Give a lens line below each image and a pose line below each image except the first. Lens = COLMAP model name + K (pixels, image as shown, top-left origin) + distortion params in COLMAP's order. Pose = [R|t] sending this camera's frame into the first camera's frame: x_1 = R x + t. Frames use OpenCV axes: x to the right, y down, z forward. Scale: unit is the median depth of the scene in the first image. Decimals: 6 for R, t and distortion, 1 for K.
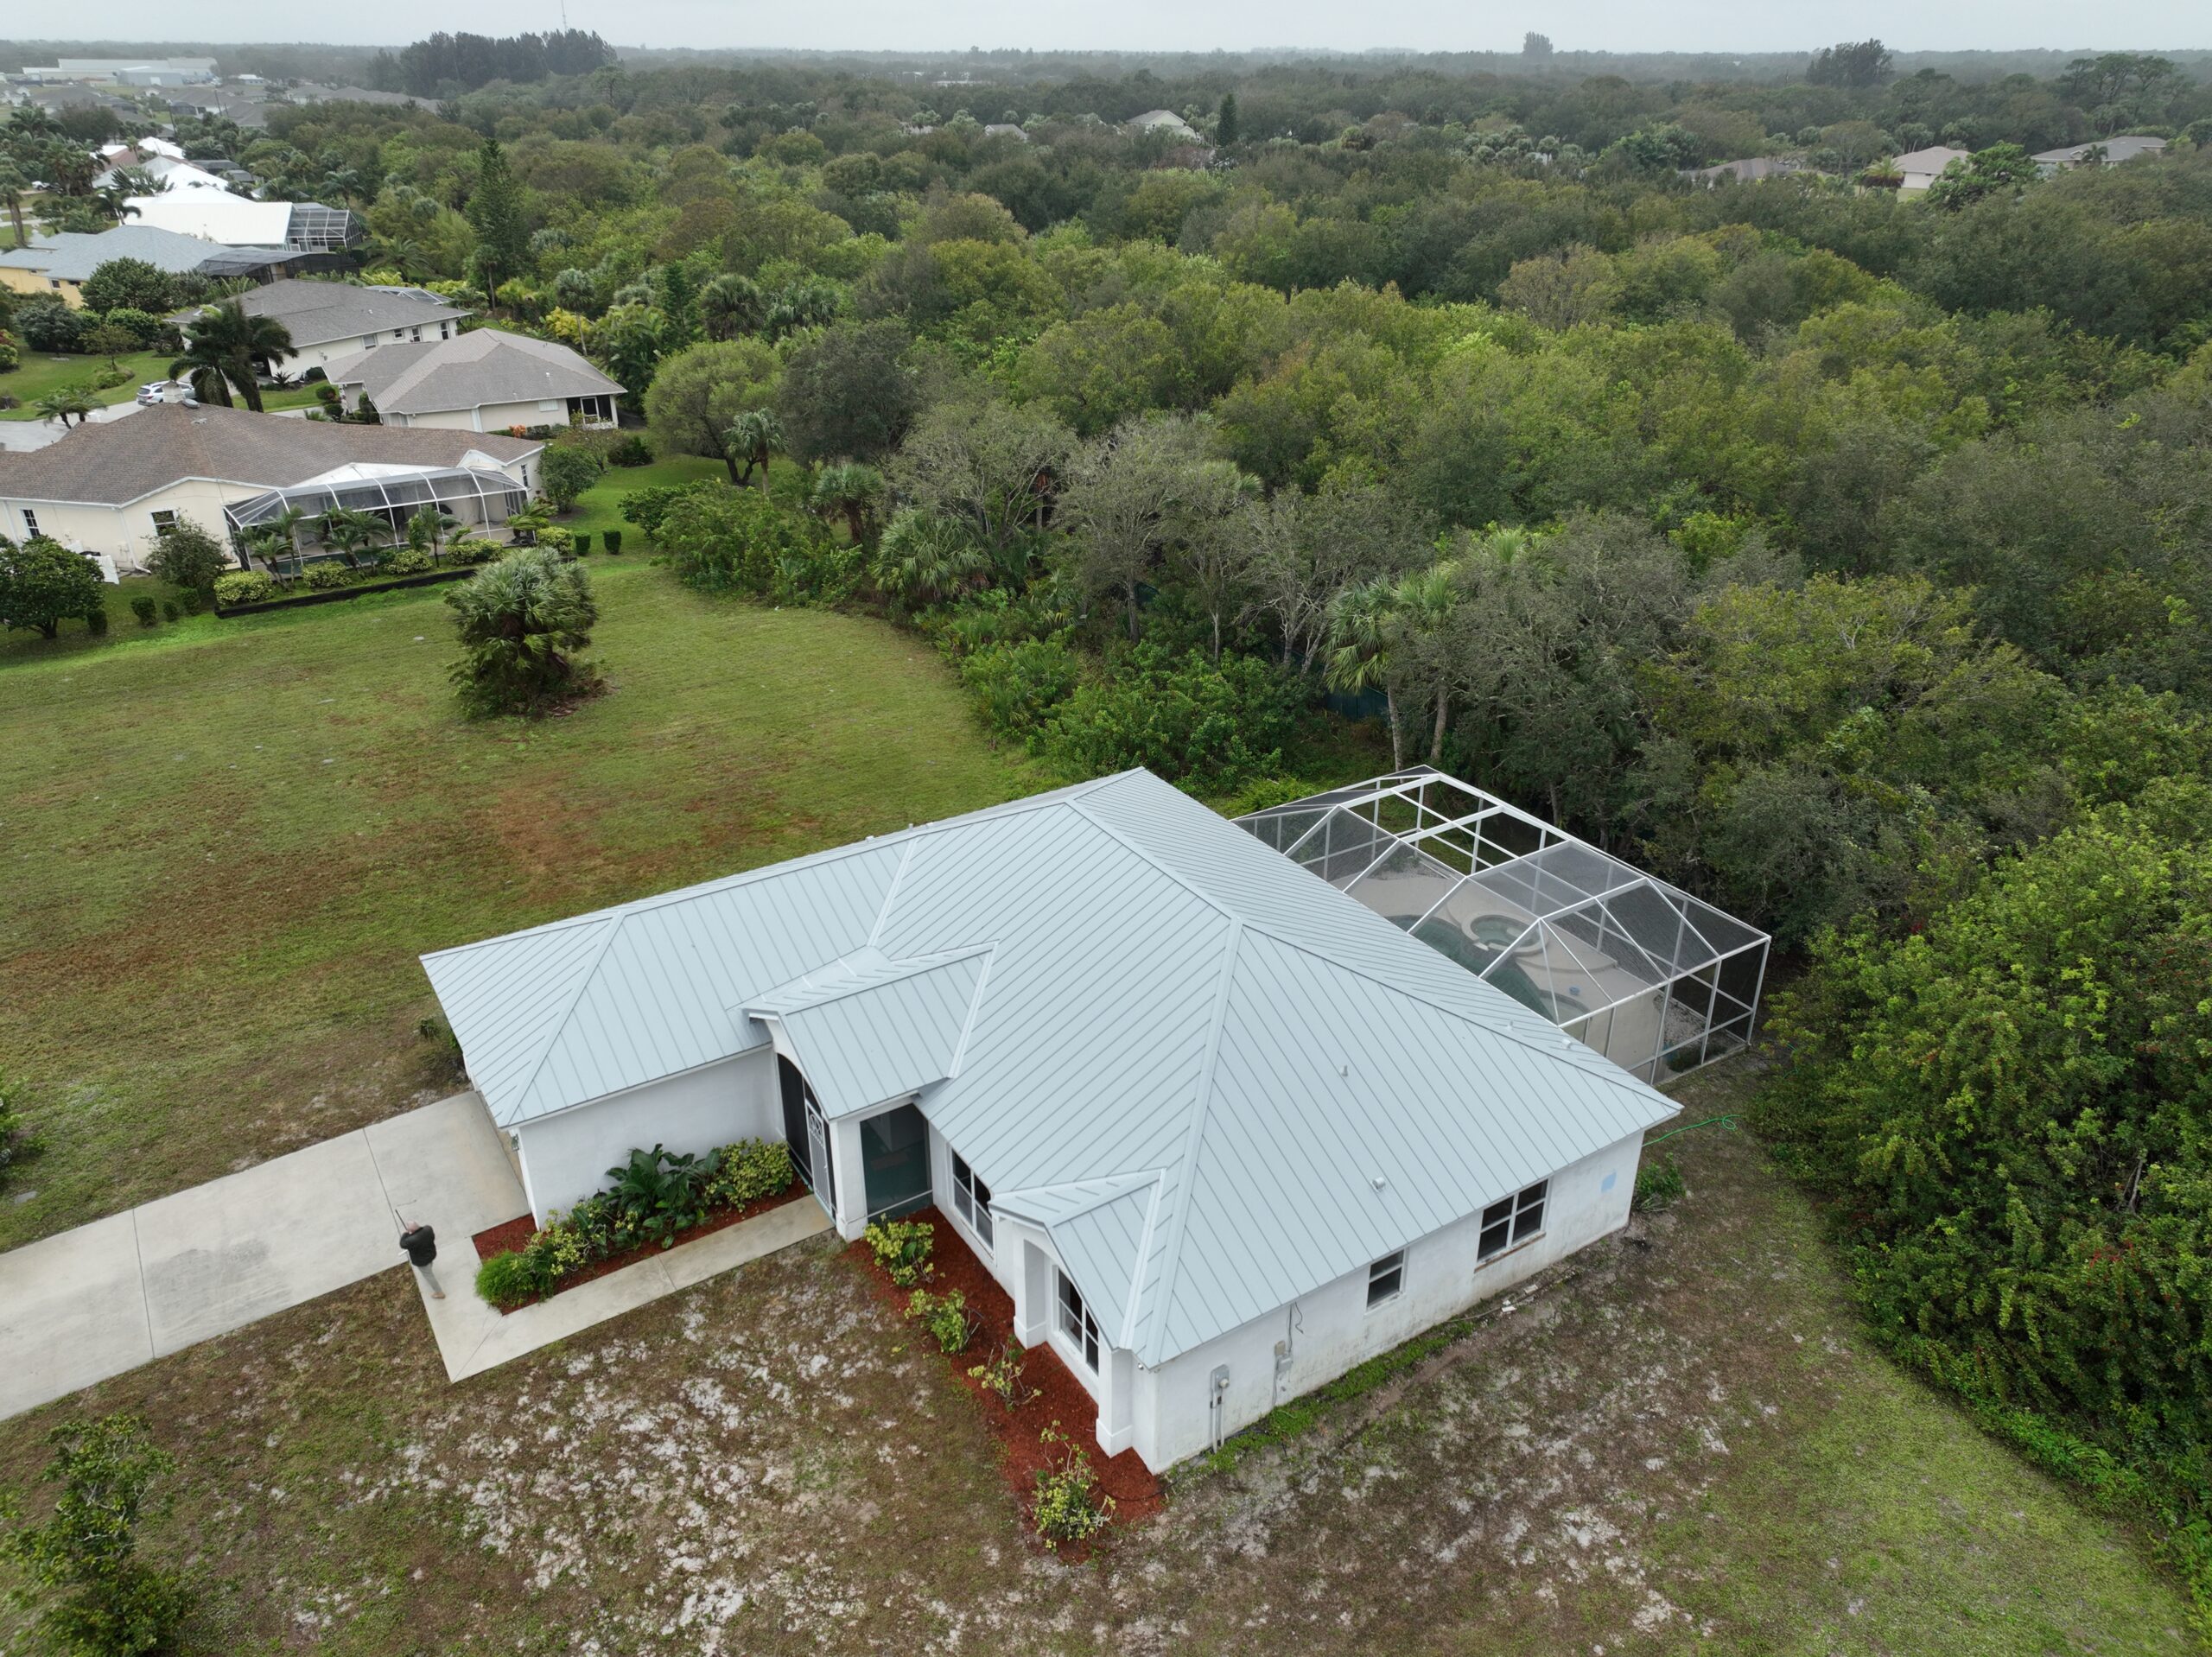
lens RADIAL K [[1539.1, 0, 1106.0], [0, 1539.1, 828.5], [0, 0, 1]] dist [-0.000781, 0.001568]
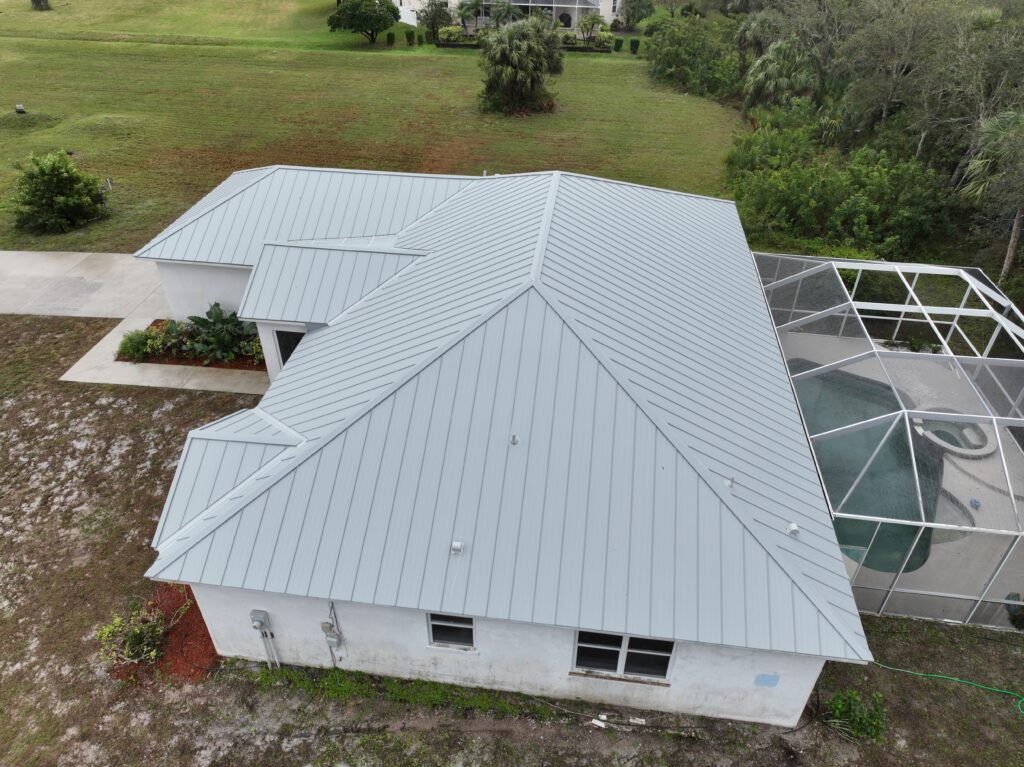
lens RADIAL K [[705.5, 0, 512.0], [0, 705.5, 383.5], [0, 0, 1]] dist [0.002795, 0.017824]
pose [[0.767495, 0.390166, -0.508647, 0.384576], [-0.292674, 0.919198, 0.263471, -0.002818], [0.570344, -0.053345, 0.819672, 0.619697]]
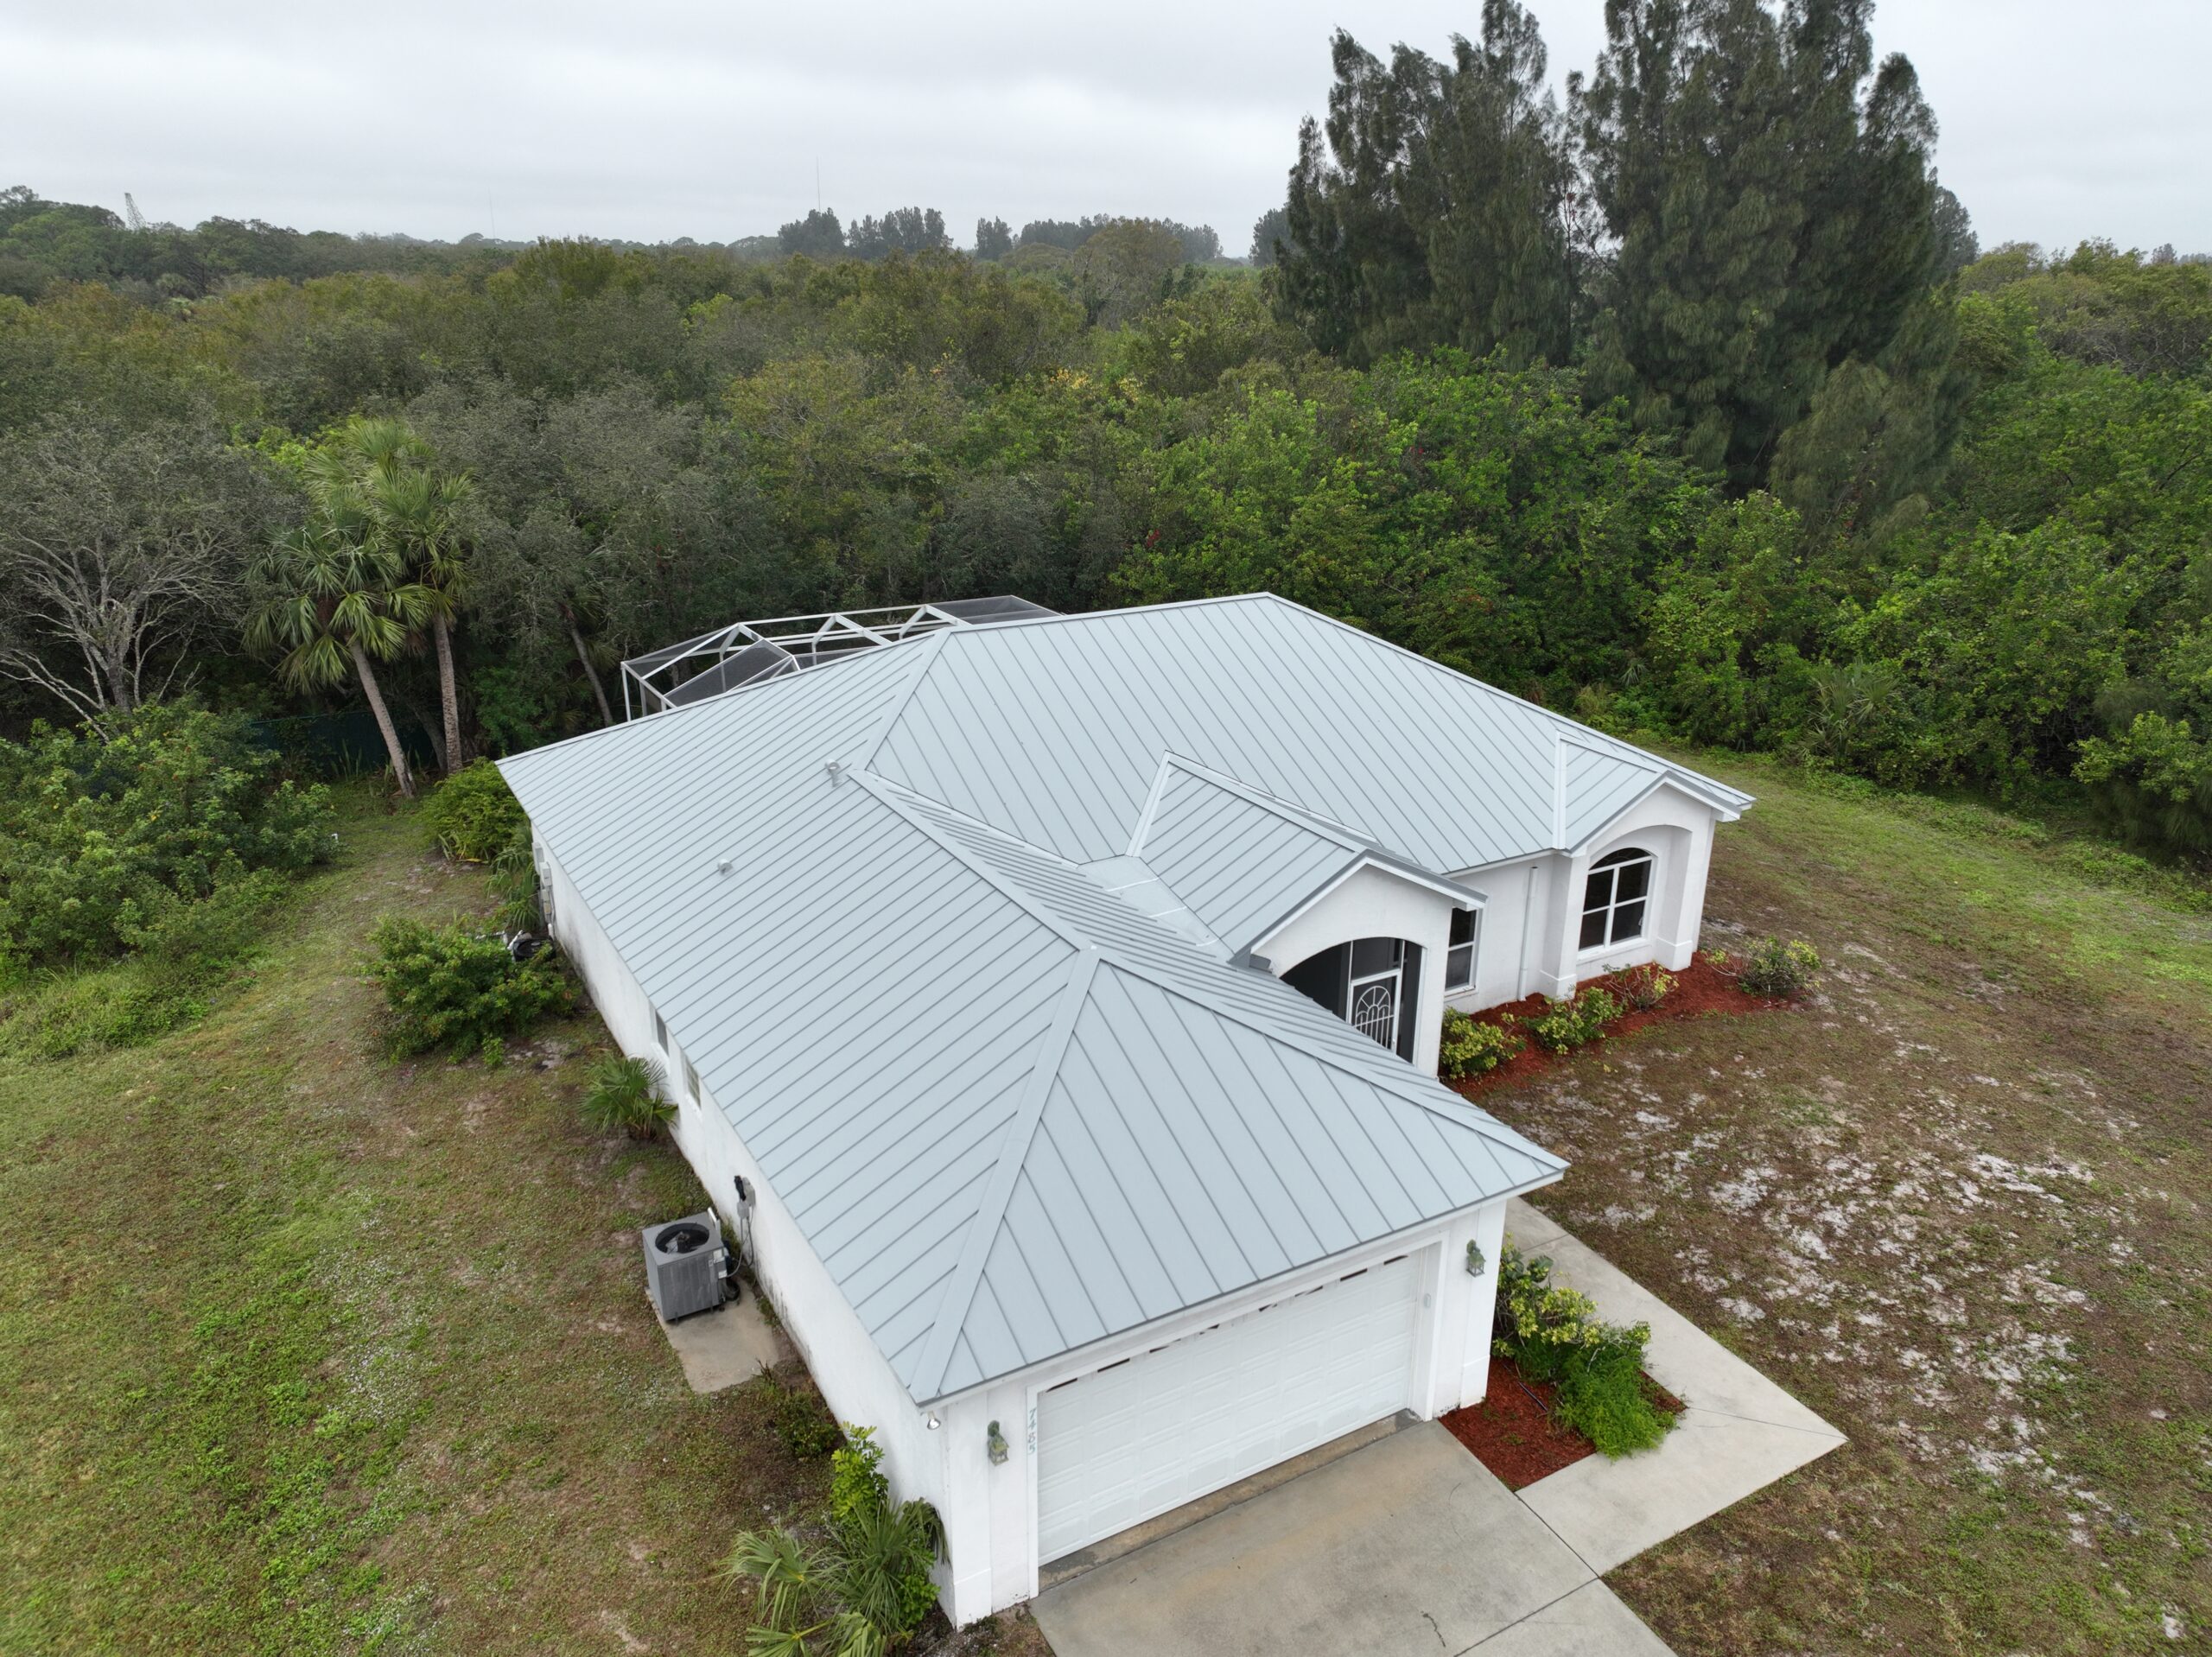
lens RADIAL K [[1554.3, 0, 1106.0], [0, 1554.3, 828.5], [0, 0, 1]] dist [-0.014377, 0.025974]
pose [[0.052294, -0.346851, 0.936461, -0.912839], [0.436042, 0.851560, 0.291055, -0.146331], [-0.898406, 0.393116, 0.195773, 1.031412]]
